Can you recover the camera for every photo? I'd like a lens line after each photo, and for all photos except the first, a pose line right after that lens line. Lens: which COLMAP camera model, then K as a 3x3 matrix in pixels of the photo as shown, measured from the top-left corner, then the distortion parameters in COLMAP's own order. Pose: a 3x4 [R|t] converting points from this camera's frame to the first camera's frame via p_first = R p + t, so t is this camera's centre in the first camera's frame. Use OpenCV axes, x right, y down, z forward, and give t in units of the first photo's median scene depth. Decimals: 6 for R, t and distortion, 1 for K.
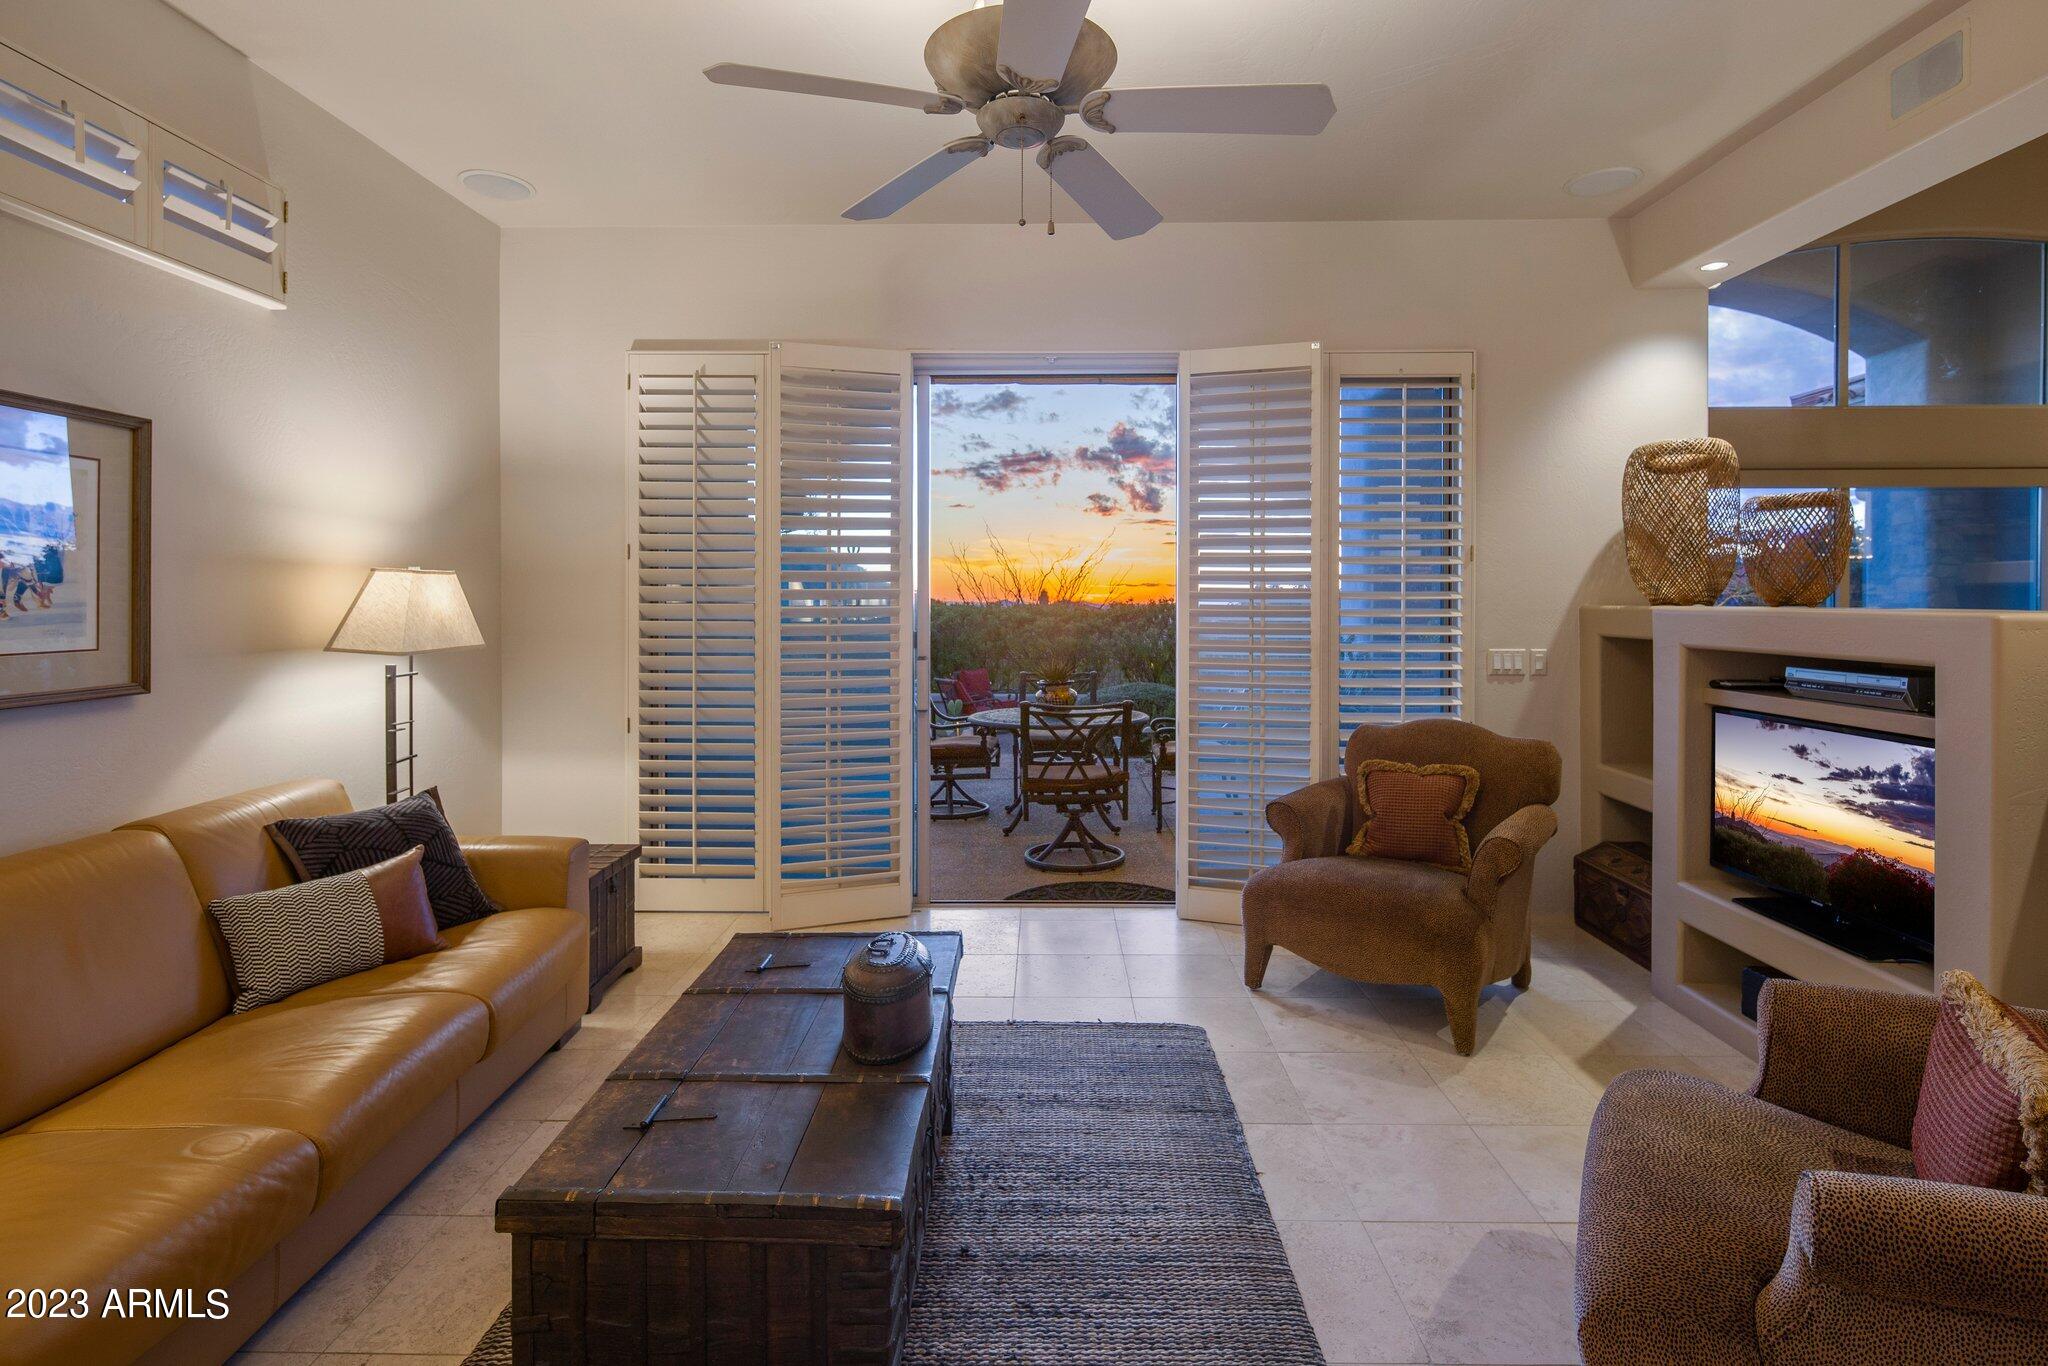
lens RADIAL K [[995.2, 0, 1036.6], [0, 995.2, 593.2], [0, 0, 1]] dist [0.003276, -0.000914]
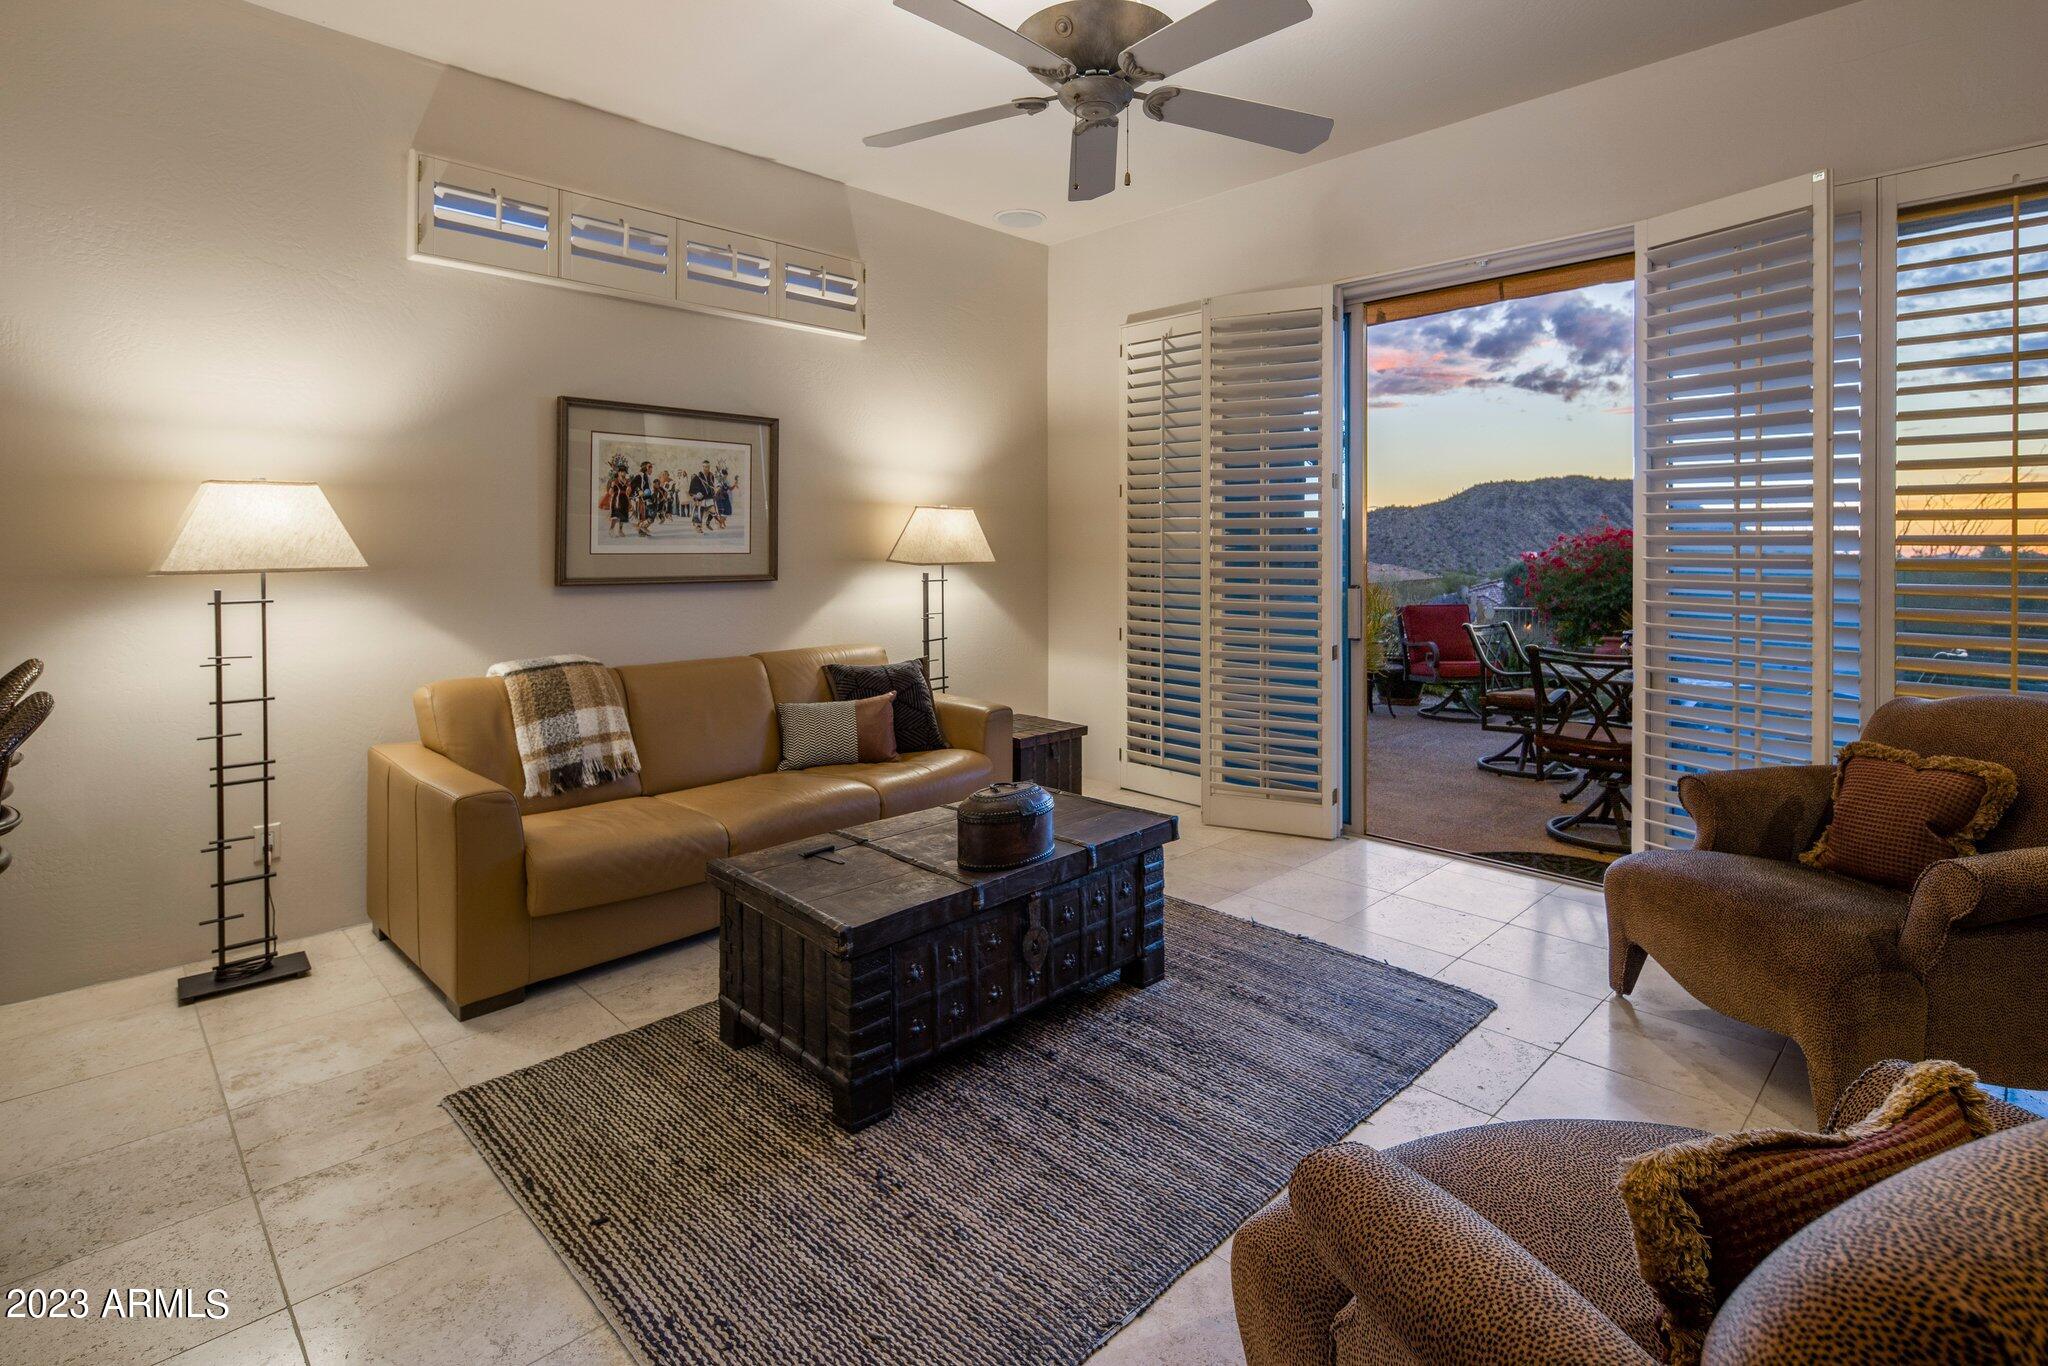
lens RADIAL K [[995.2, 0, 1031.3], [0, 995.2, 535.2], [0, 0, 1]] dist [0.003276, -0.000914]
pose [[0.710485, -0.005327, -0.703692, 0.476744], [-0.001126, 0.999961, -0.008707, 0.030096], [0.703712, 0.006979, 0.710451, 0.081428]]
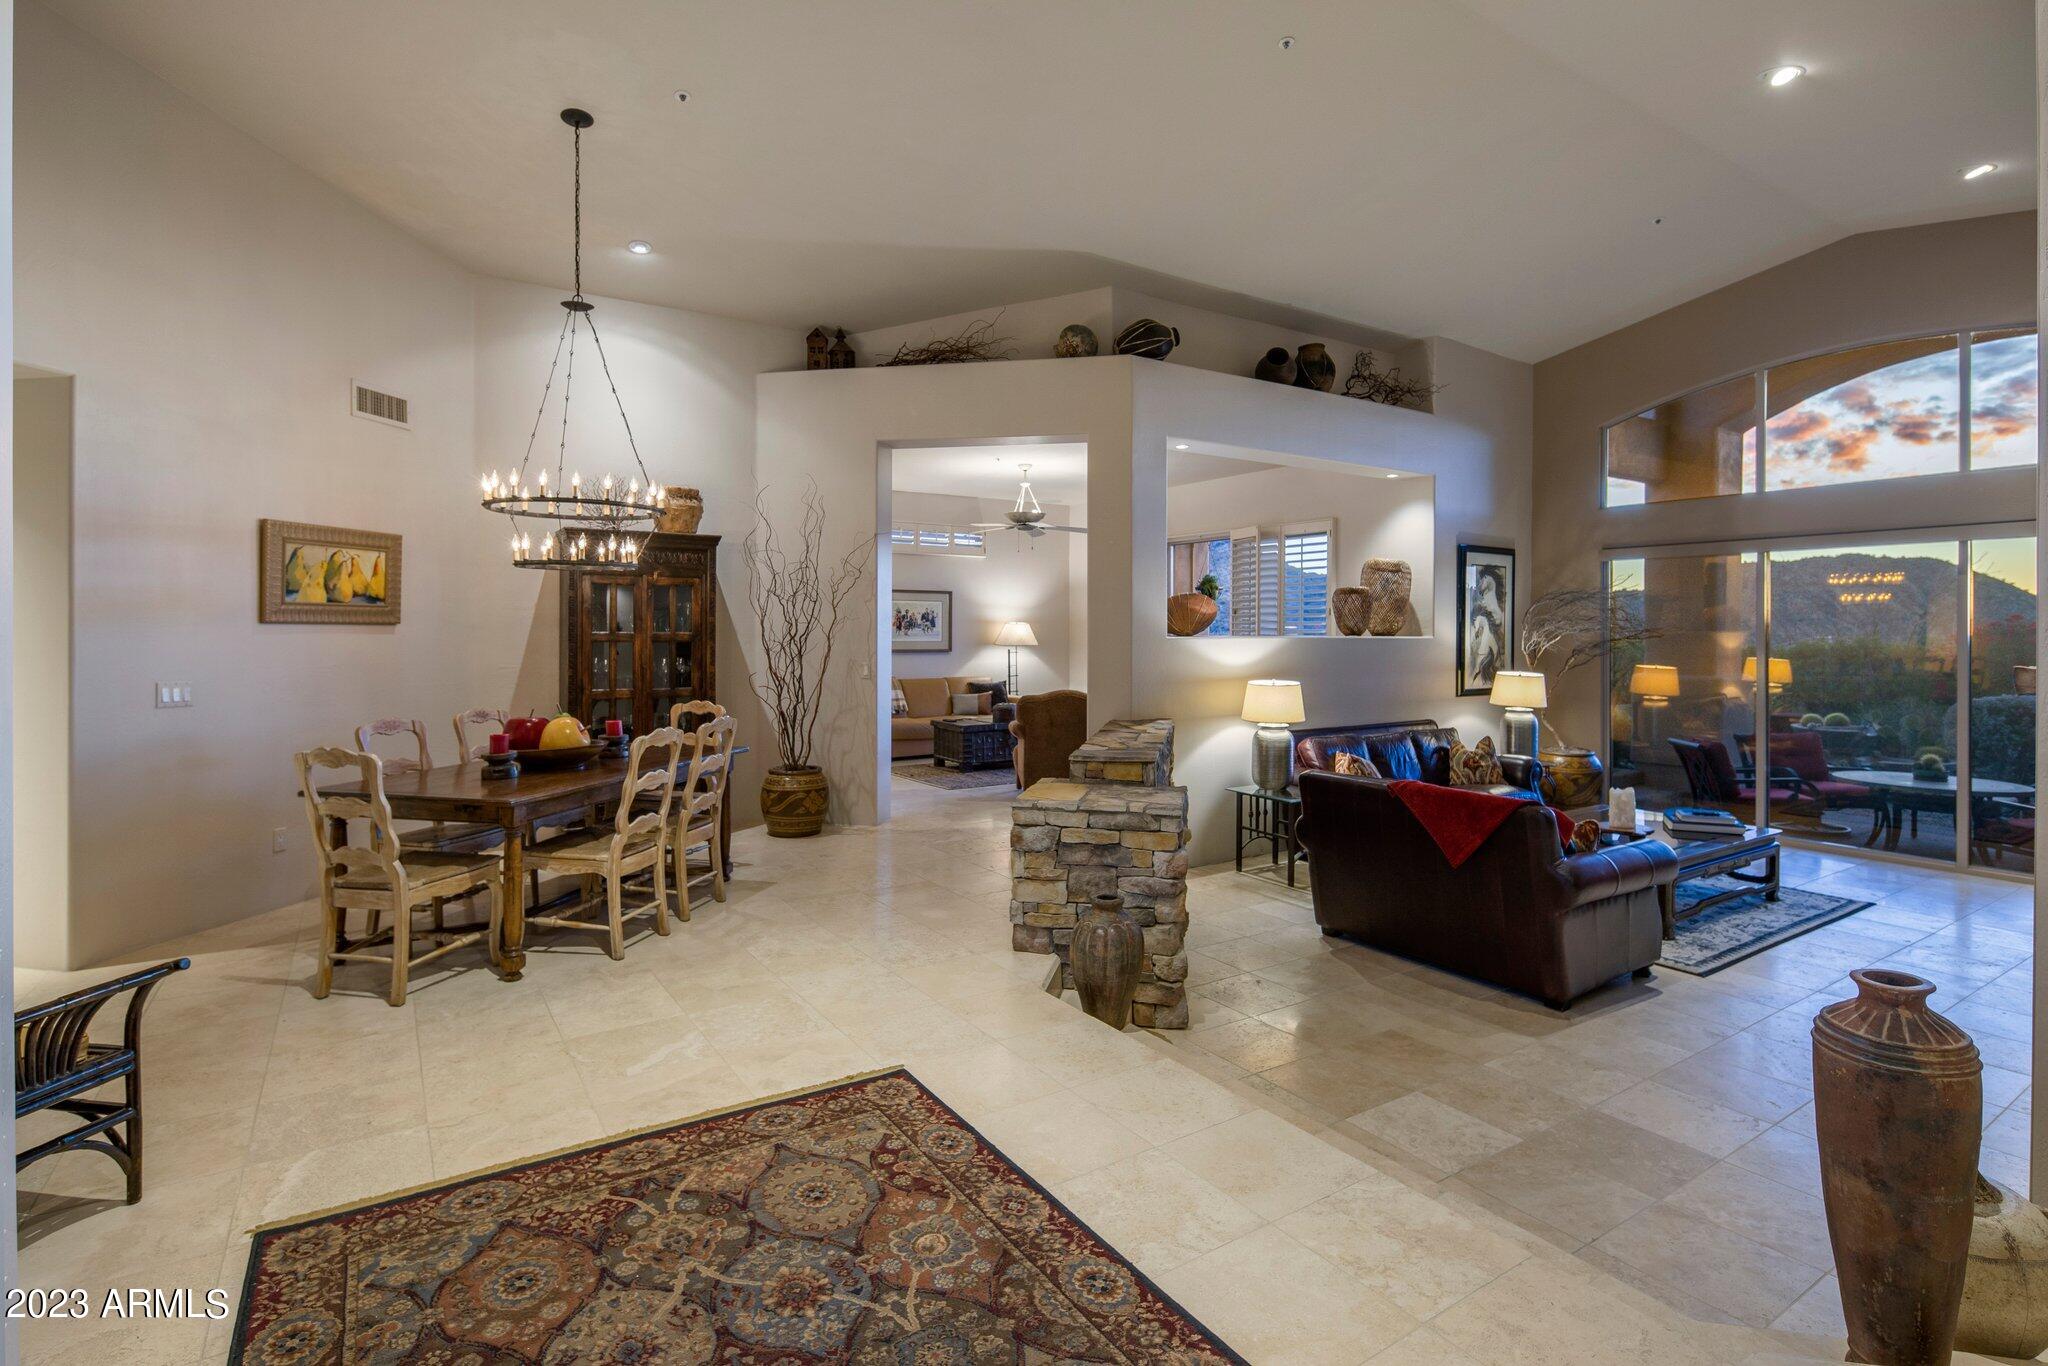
lens RADIAL K [[995.2, 0, 1039.8], [0, 995.2, 633.2], [0, 0, 1]] dist [0.003276, -0.000914]
pose [[0.565554, 0.002991, -0.824706, 2.441132], [-0.001145, 0.999995, 0.002842, 0.003231], [0.824710, -0.000663, 0.565555, -0.981940]]
